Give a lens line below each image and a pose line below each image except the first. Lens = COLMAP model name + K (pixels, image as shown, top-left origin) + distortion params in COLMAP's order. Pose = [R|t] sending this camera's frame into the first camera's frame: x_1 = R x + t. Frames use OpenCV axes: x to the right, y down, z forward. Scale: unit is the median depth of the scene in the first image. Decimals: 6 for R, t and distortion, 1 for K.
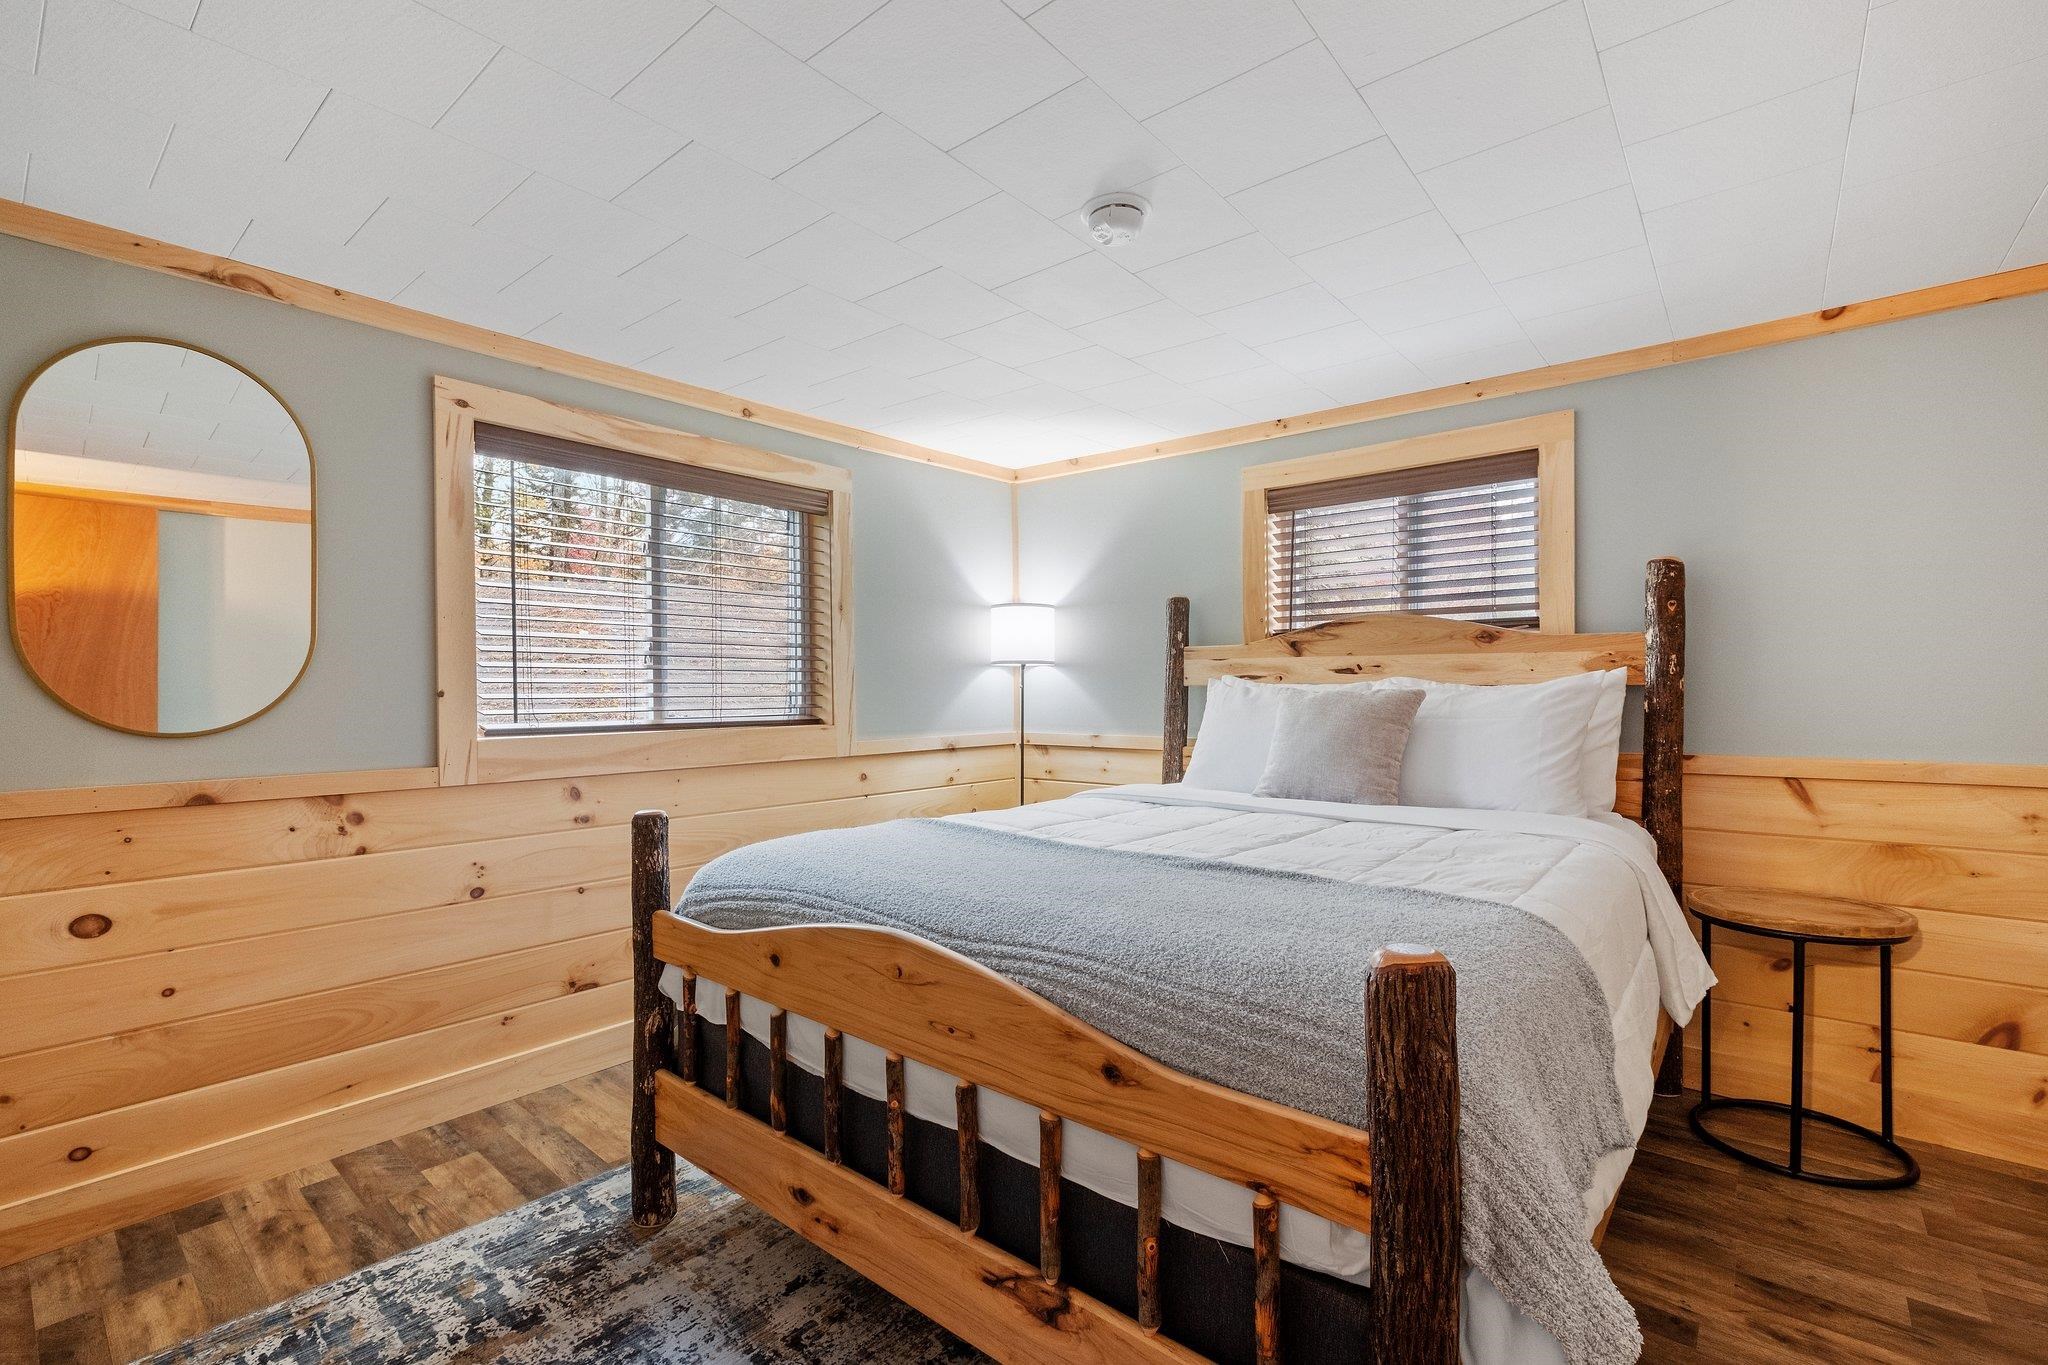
lens RADIAL K [[896.9, 0, 1009.2], [0, 896.9, 694.6], [0, 0, 1]] dist [-0.006501, -0.001138]
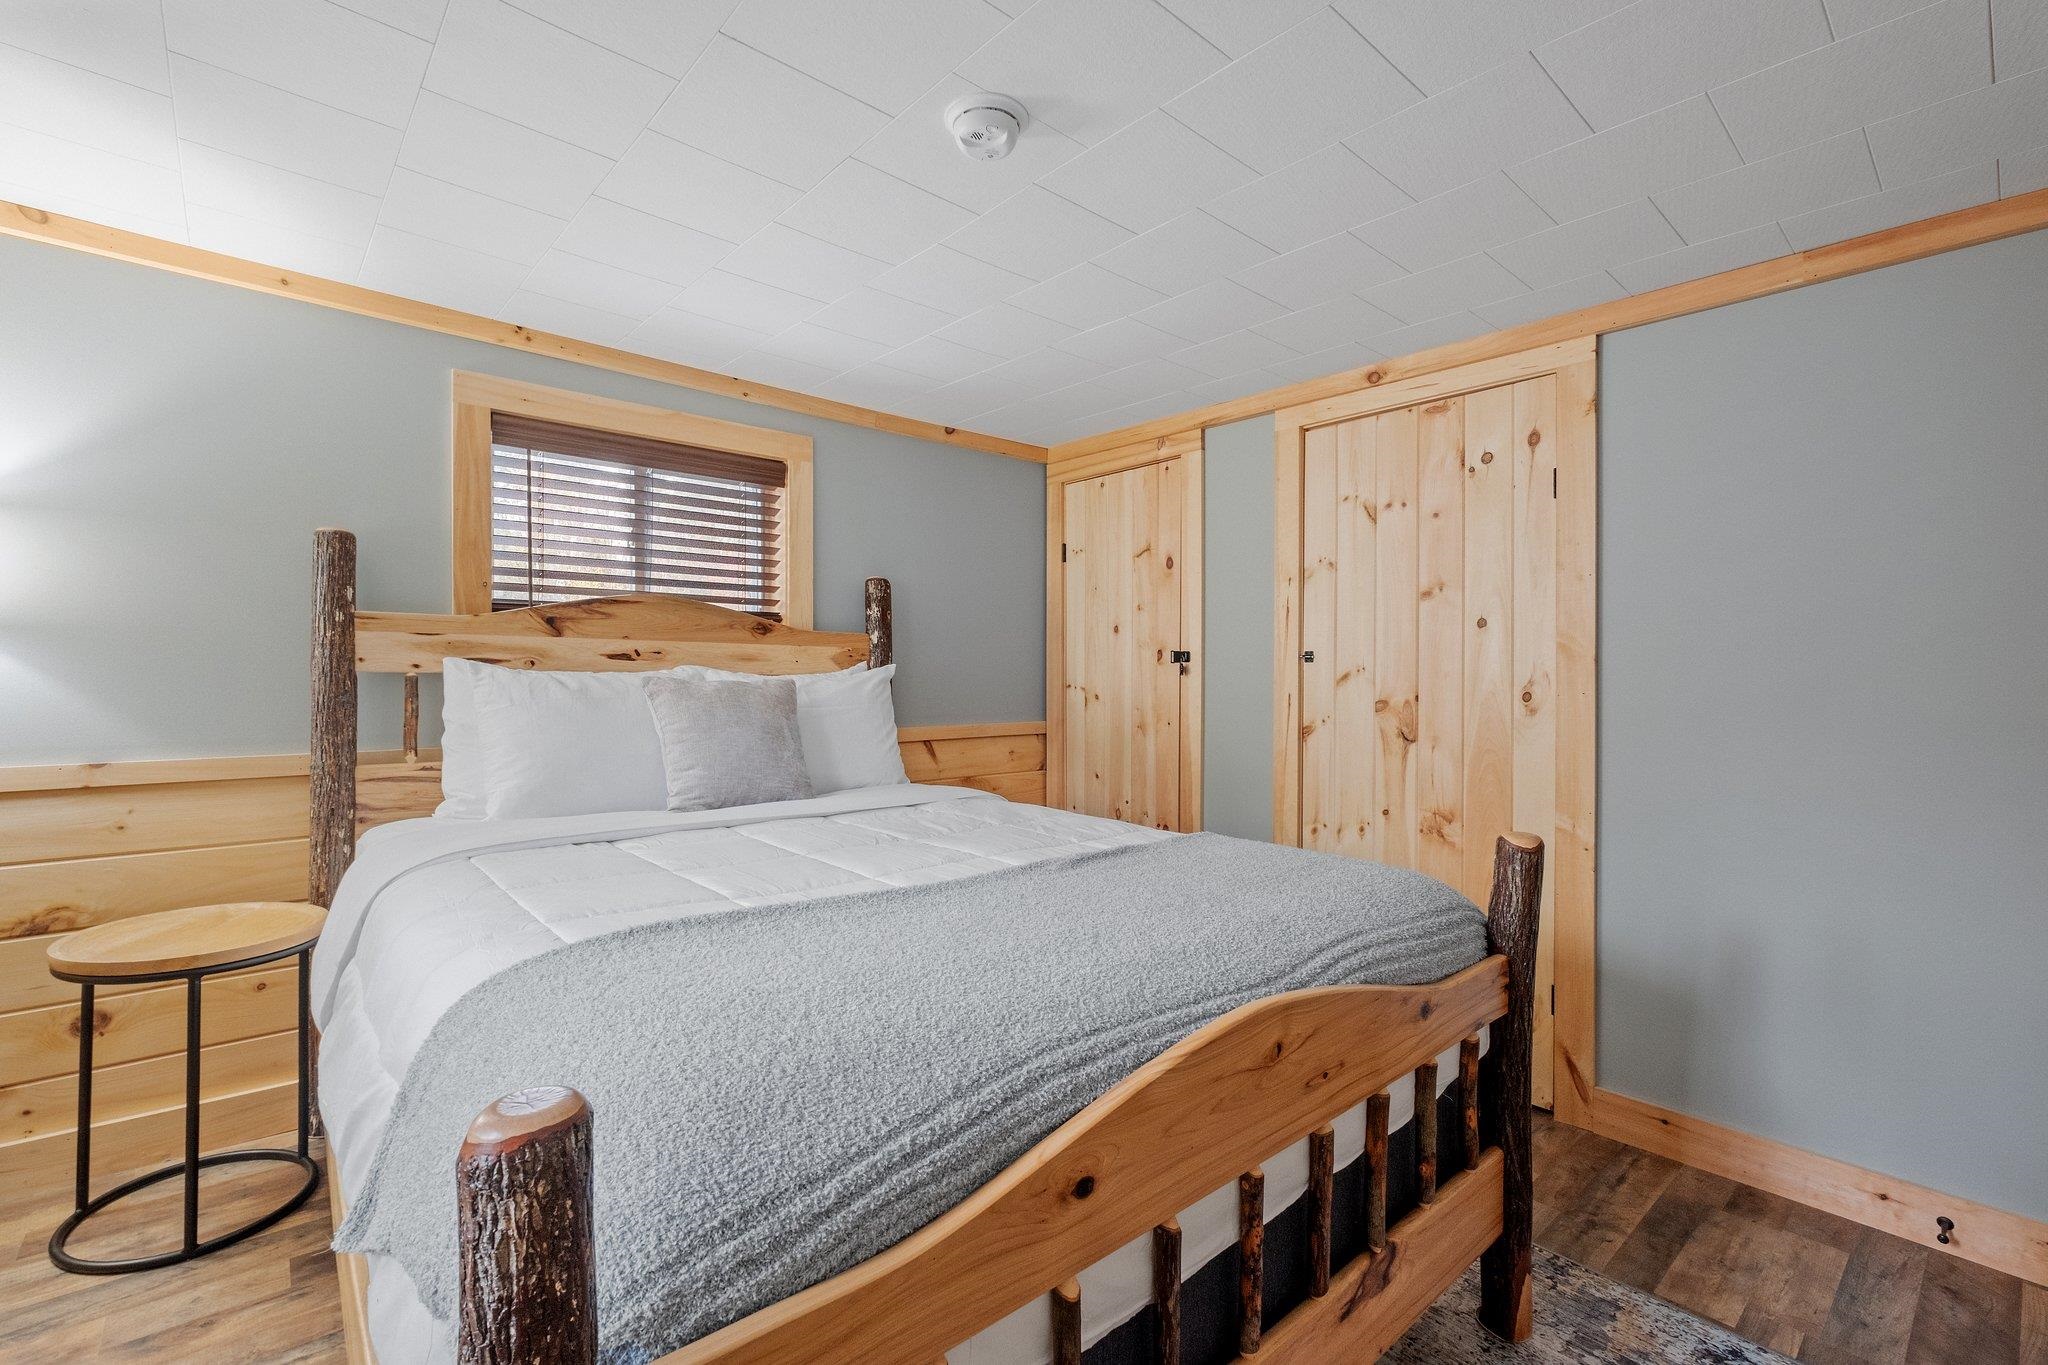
lens RADIAL K [[896.9, 0, 1021.5], [0, 896.9, 667.6], [0, 0, 1]] dist [-0.006501, -0.001138]
pose [[0.144956, 0.010403, 0.989383, -0.535103], [-0.002507, 0.999945, -0.010147, -0.010481], [-0.989435, -0.001010, 0.144974, 0.630947]]
